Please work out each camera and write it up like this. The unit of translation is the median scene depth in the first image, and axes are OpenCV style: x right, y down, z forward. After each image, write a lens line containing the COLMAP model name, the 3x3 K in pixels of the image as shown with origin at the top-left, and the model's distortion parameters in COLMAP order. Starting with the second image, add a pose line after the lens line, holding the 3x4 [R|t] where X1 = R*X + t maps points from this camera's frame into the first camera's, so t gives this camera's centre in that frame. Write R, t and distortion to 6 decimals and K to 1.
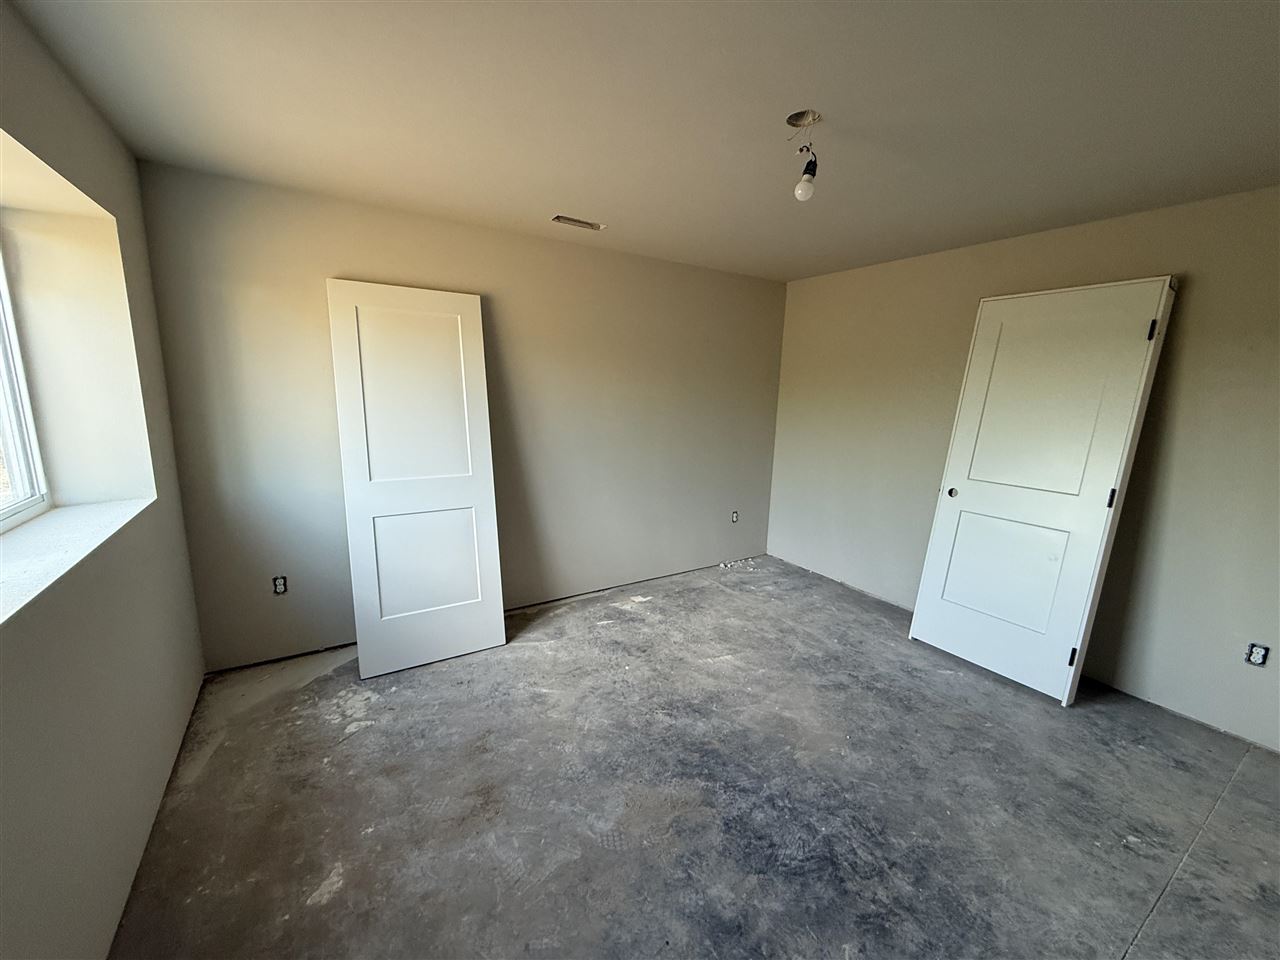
lens RADIAL K [[510.0, 0, 640.1], [0, 510.0, 474.1], [0, 0, 1]] dist [-0.002230, -0.000391]
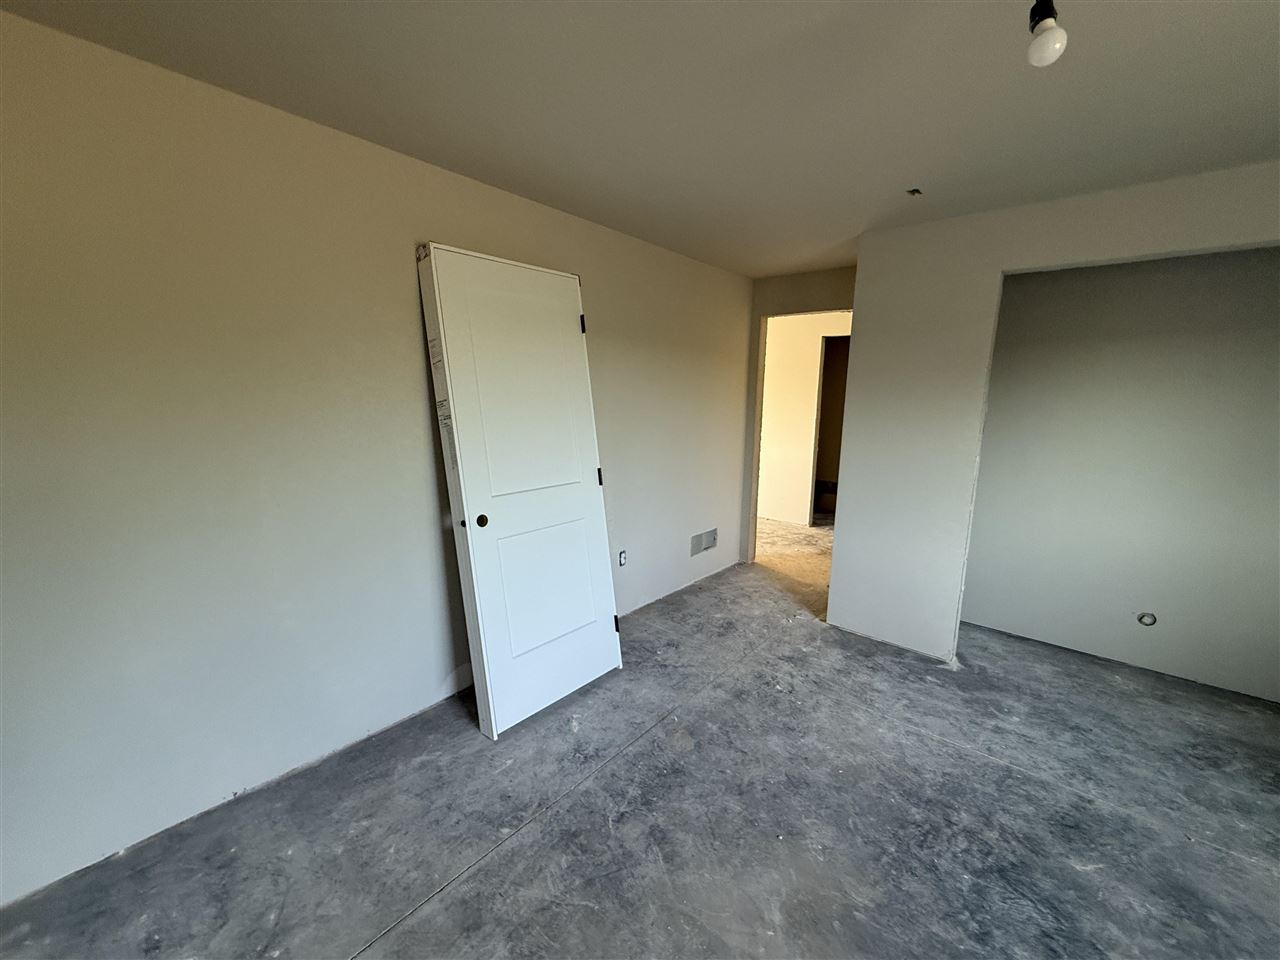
lens RADIAL K [[510.0, 0, 638.6], [0, 510.0, 479.4], [0, 0, 1]] dist [-0.002230, -0.000391]
pose [[-0.278919, -0.189669, 0.941398, -0.134266], [0.146736, 0.960372, 0.236968, -0.191674], [-0.949038, 0.204232, -0.240034, 1.173952]]
